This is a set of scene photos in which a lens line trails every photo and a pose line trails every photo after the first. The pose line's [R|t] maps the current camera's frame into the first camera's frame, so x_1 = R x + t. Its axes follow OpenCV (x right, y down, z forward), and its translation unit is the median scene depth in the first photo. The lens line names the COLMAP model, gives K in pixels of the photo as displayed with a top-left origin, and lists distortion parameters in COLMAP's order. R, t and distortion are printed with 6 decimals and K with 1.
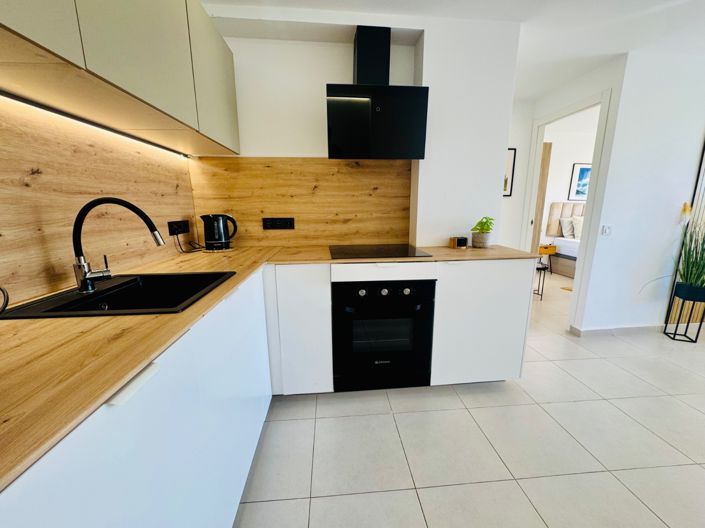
lens RADIAL K [[280.7, 0, 351.6], [0, 280.7, 264.1], [0, 0, 1]] dist [-0.003629, 0.000495]
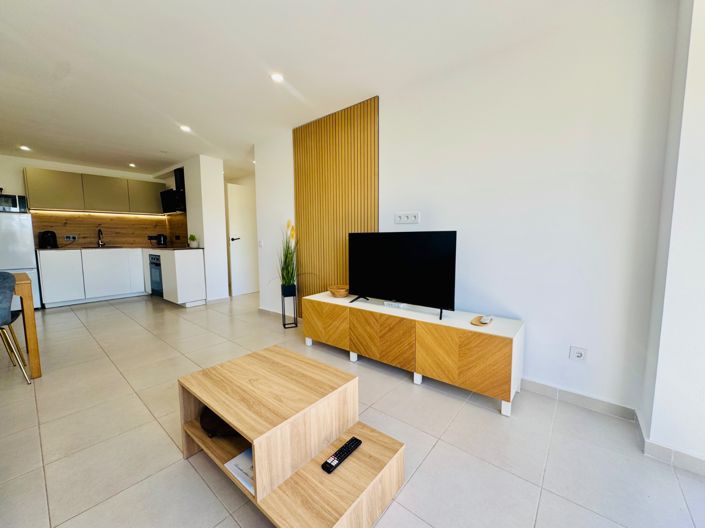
lens RADIAL K [[280.7, 0, 351.7], [0, 280.7, 263.2], [0, 0, 1]] dist [-0.003629, 0.000495]
pose [[0.712394, 0.067972, -0.698480, 2.734104], [-0.142154, 0.988642, -0.048776, -0.007083], [0.687232, 0.134040, 0.713965, 0.253724]]
